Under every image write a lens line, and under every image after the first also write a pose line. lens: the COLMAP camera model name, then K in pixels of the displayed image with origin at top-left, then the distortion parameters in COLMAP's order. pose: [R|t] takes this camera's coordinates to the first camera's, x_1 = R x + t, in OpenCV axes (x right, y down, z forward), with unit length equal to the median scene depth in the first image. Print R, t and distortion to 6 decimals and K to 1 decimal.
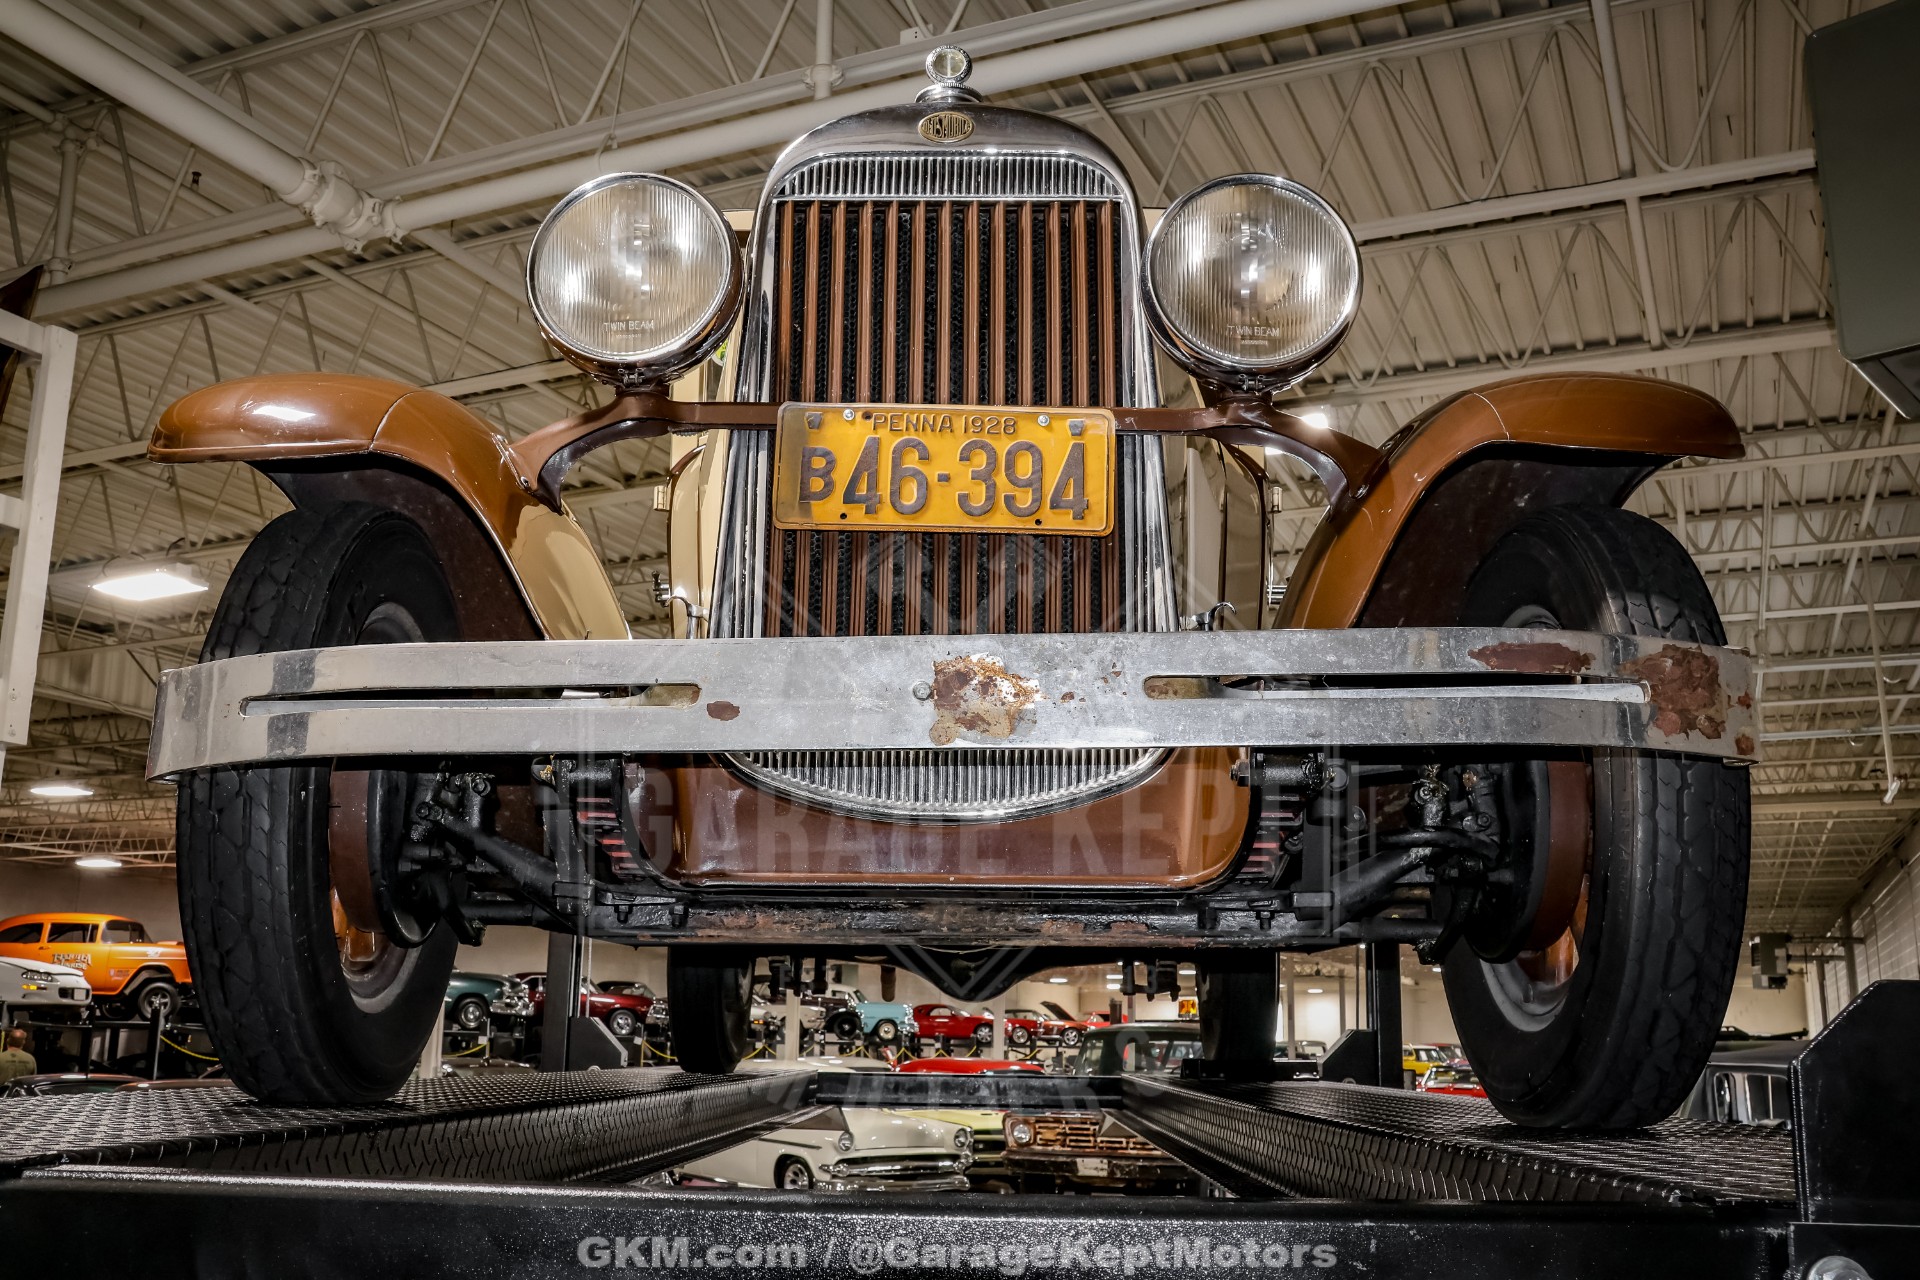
lens RADIAL K [[1785.5, 0, 945.7], [0, 1785.5, 649.4], [0, 0, 1]] dist [-0.137916, 0.216533]
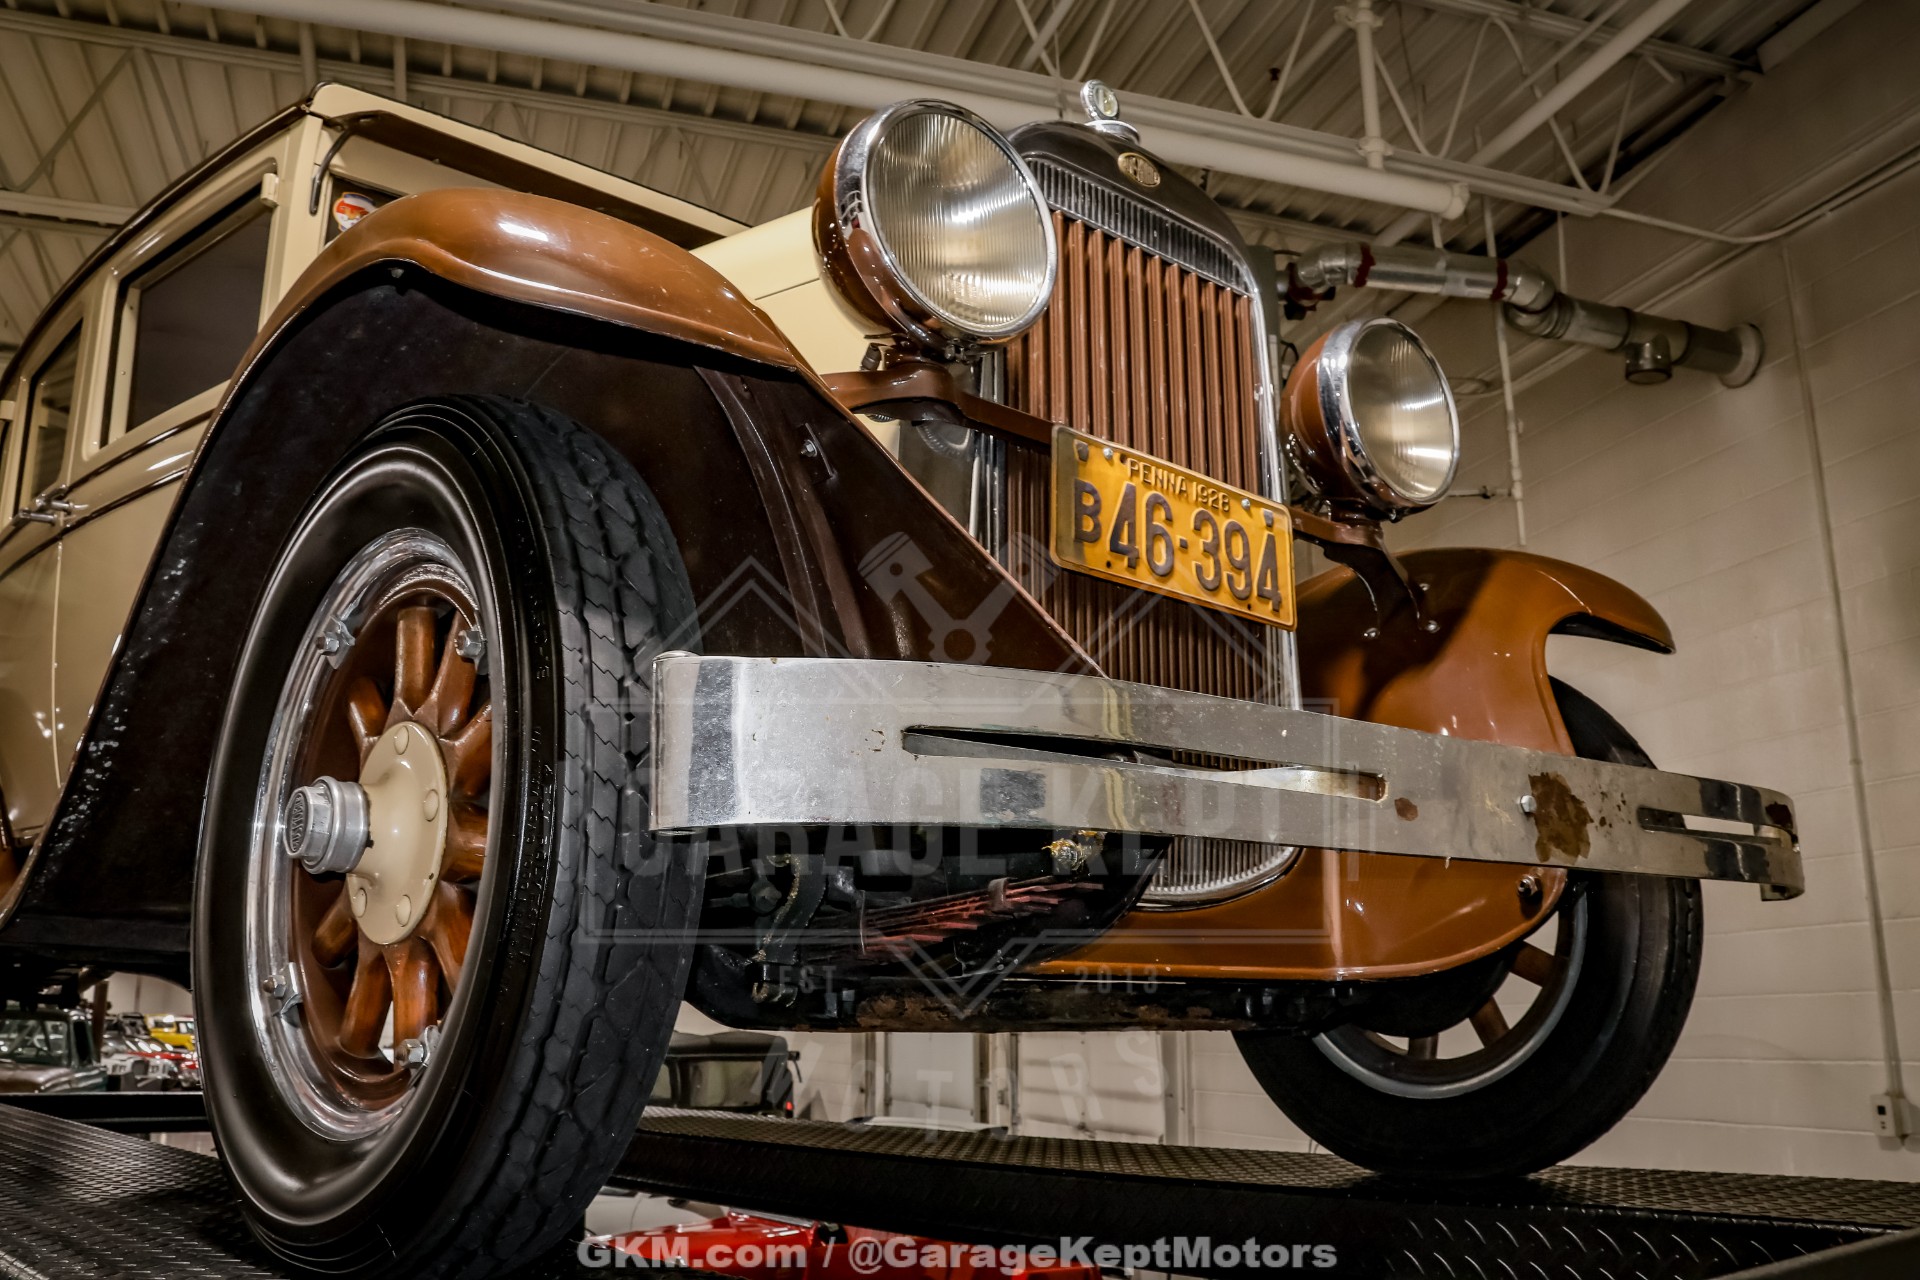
lens RADIAL K [[1599.2, 0, 1006.1], [0, 1599.2, 642.6], [0, 0, 1]] dist [-0.166017, 0.244120]
pose [[0.718721, 0.146959, 0.679590, -0.640061], [-0.139783, 0.987992, -0.065818, 0.024816], [-0.681102, -0.047691, 0.730633, 0.440665]]
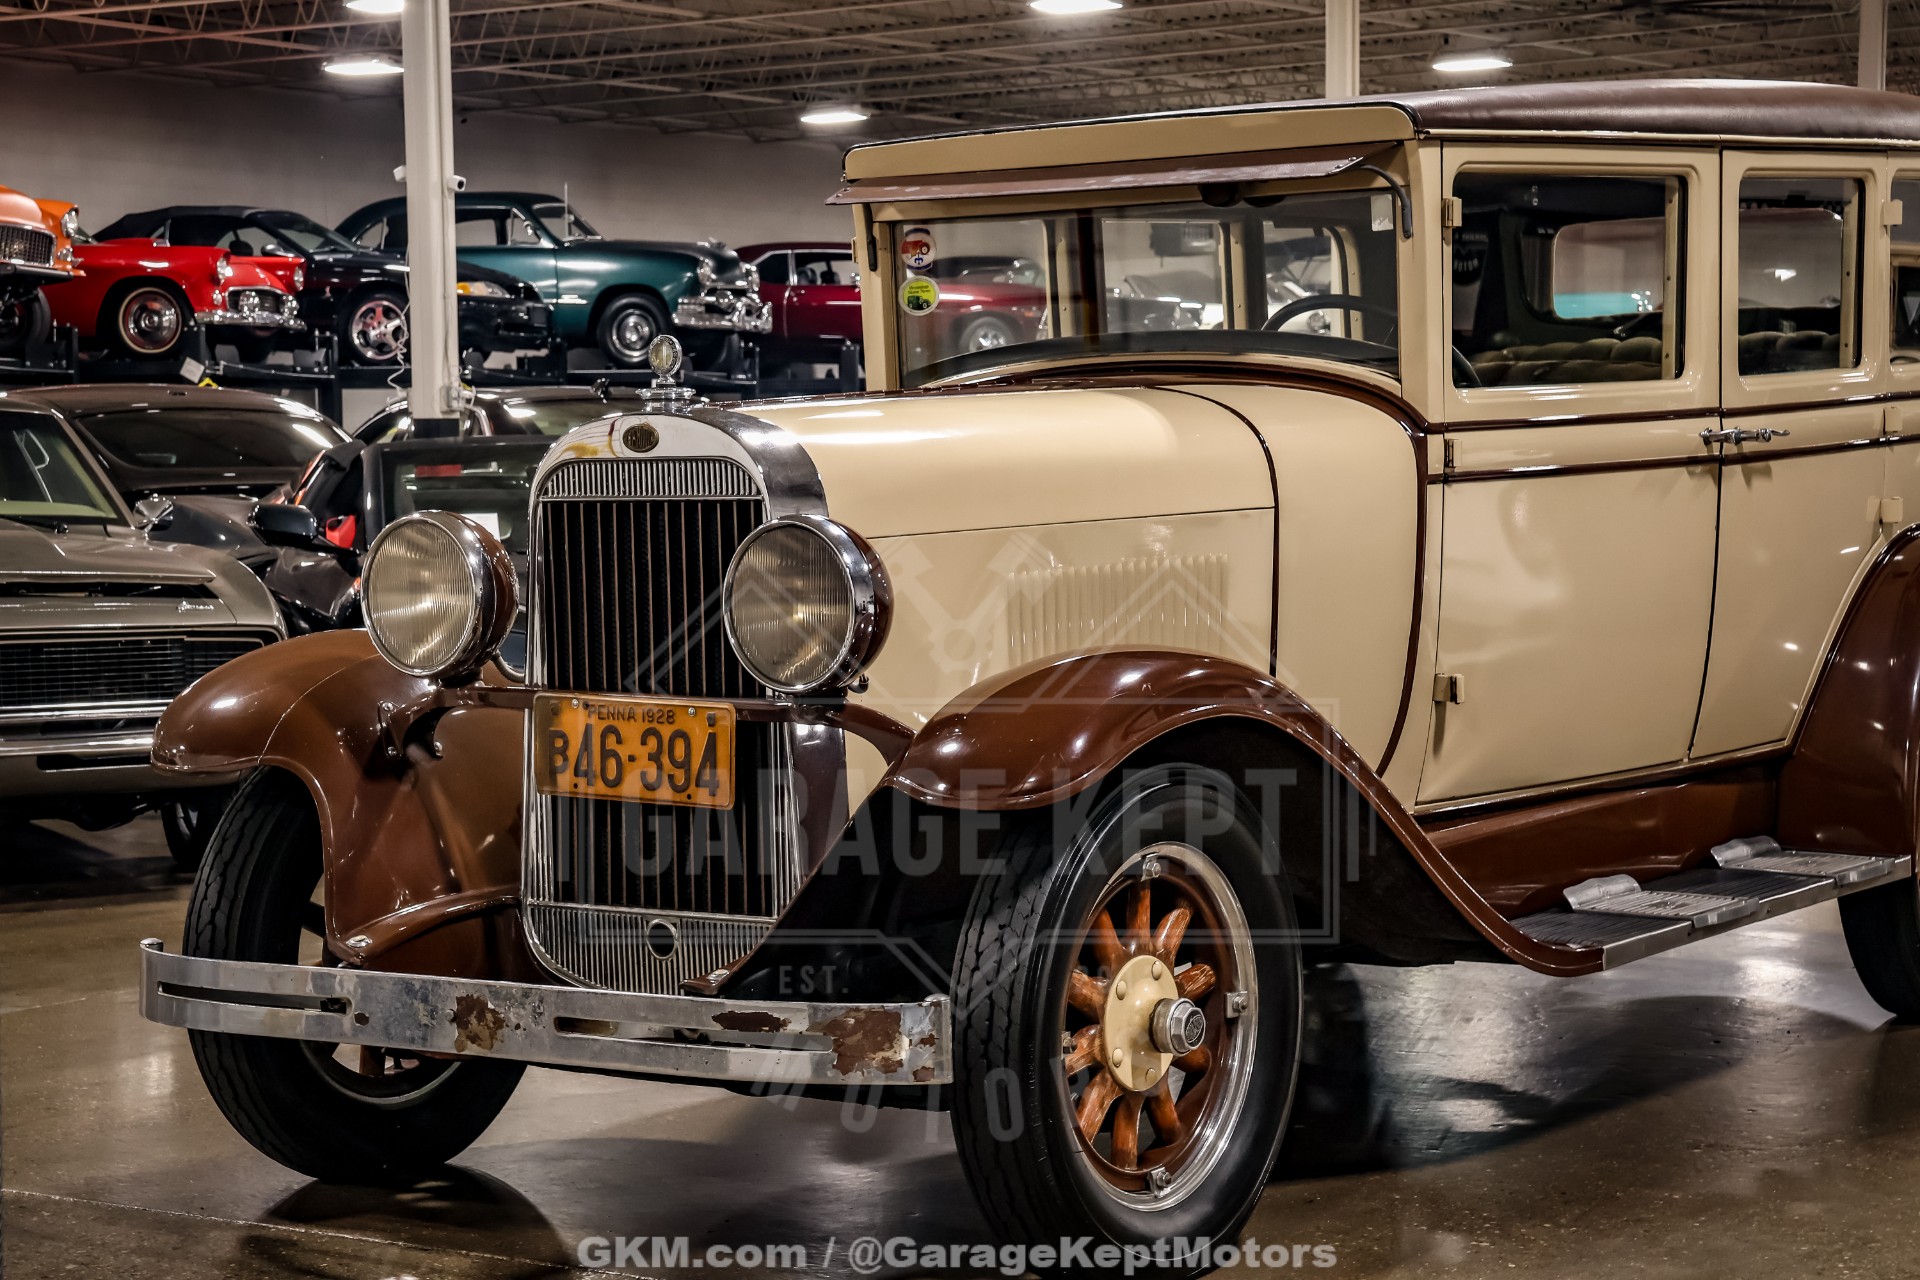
lens RADIAL K [[3744.9, 0, 943.9], [0, 3744.9, 644.2], [0, 0, 1]] dist [0.252091, 0.684016]
pose [[0.825855, -0.002114, -0.563879, 1.714511], [0.155852, 0.961894, 0.224654, -0.749365], [0.541917, -0.273413, 0.794715, -1.009699]]
